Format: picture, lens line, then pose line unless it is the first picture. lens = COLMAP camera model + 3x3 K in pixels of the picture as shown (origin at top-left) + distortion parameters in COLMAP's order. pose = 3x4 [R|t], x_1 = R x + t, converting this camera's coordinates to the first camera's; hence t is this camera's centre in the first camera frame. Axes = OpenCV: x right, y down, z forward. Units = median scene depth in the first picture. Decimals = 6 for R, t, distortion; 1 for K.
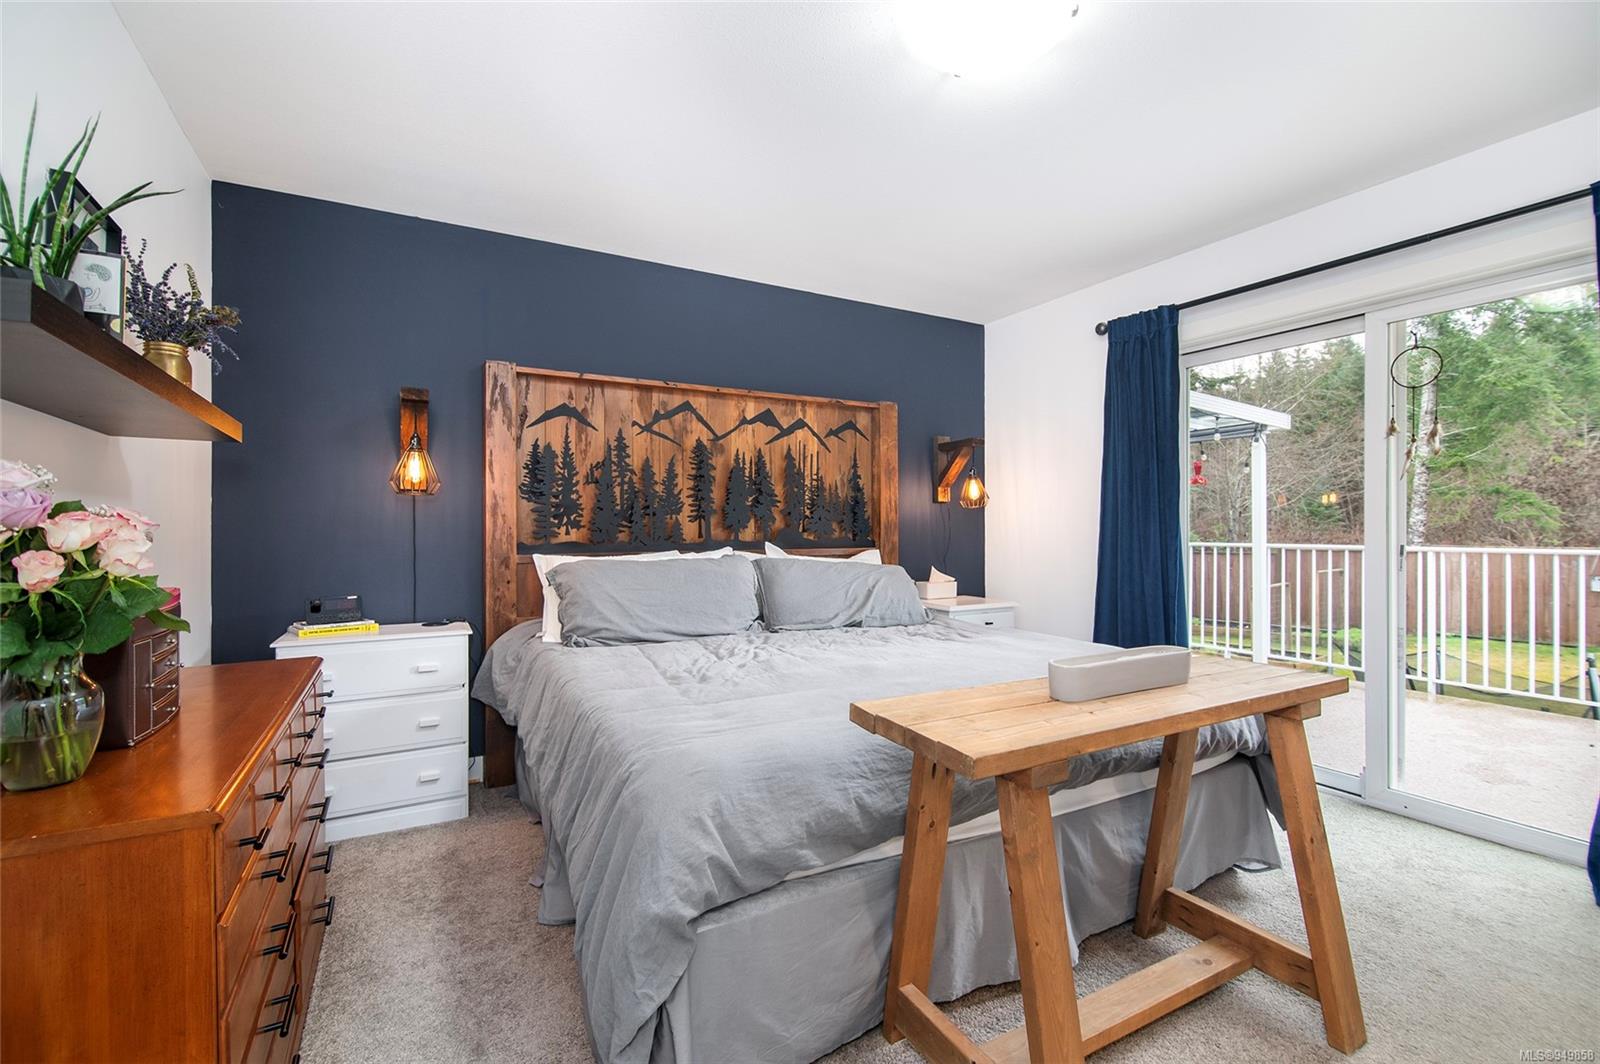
lens RADIAL K [[706.8, 0, 800.0], [0, 706.8, 532.0], [0, 0, 1]] dist [-0.001859, -0.000318]
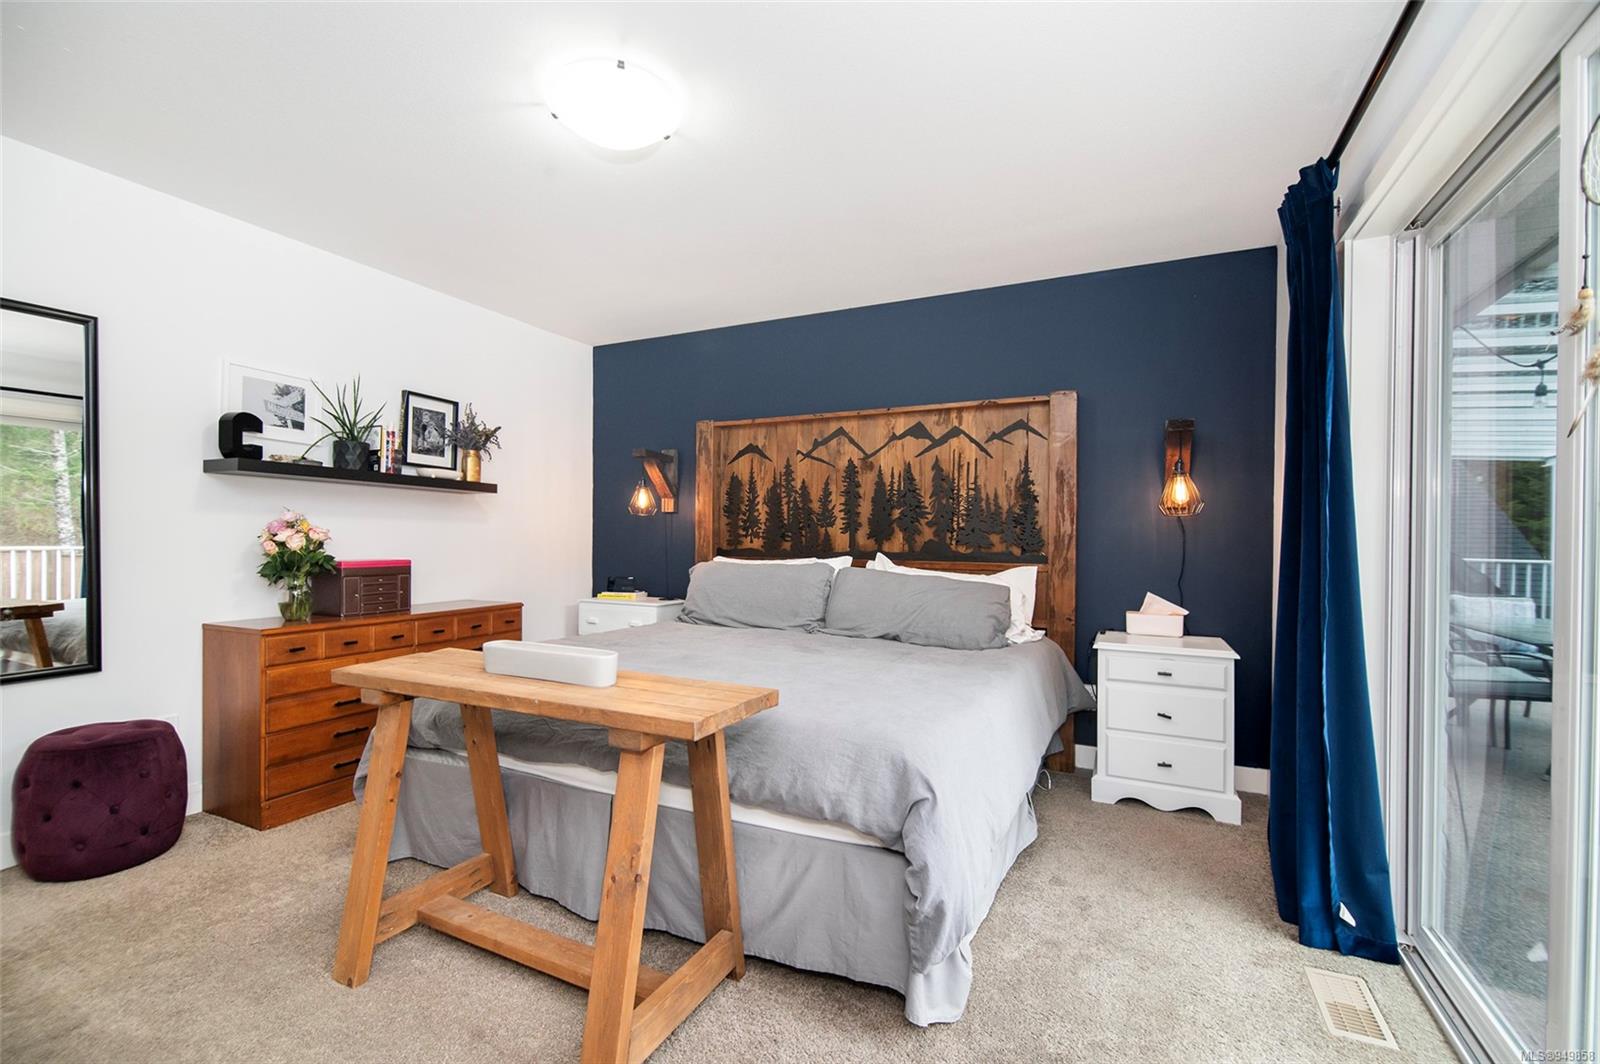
lens RADIAL K [[683.2, 0, 788.9], [0, 683.2, 540.3], [0, 0, 1]] dist [0.000651, -0.000046]
pose [[0.558266, 0.006144, -0.829640, 0.702060], [-0.019203, 0.999800, -0.005518, 0.004177], [0.829440, 0.019012, 0.558272, 0.321739]]
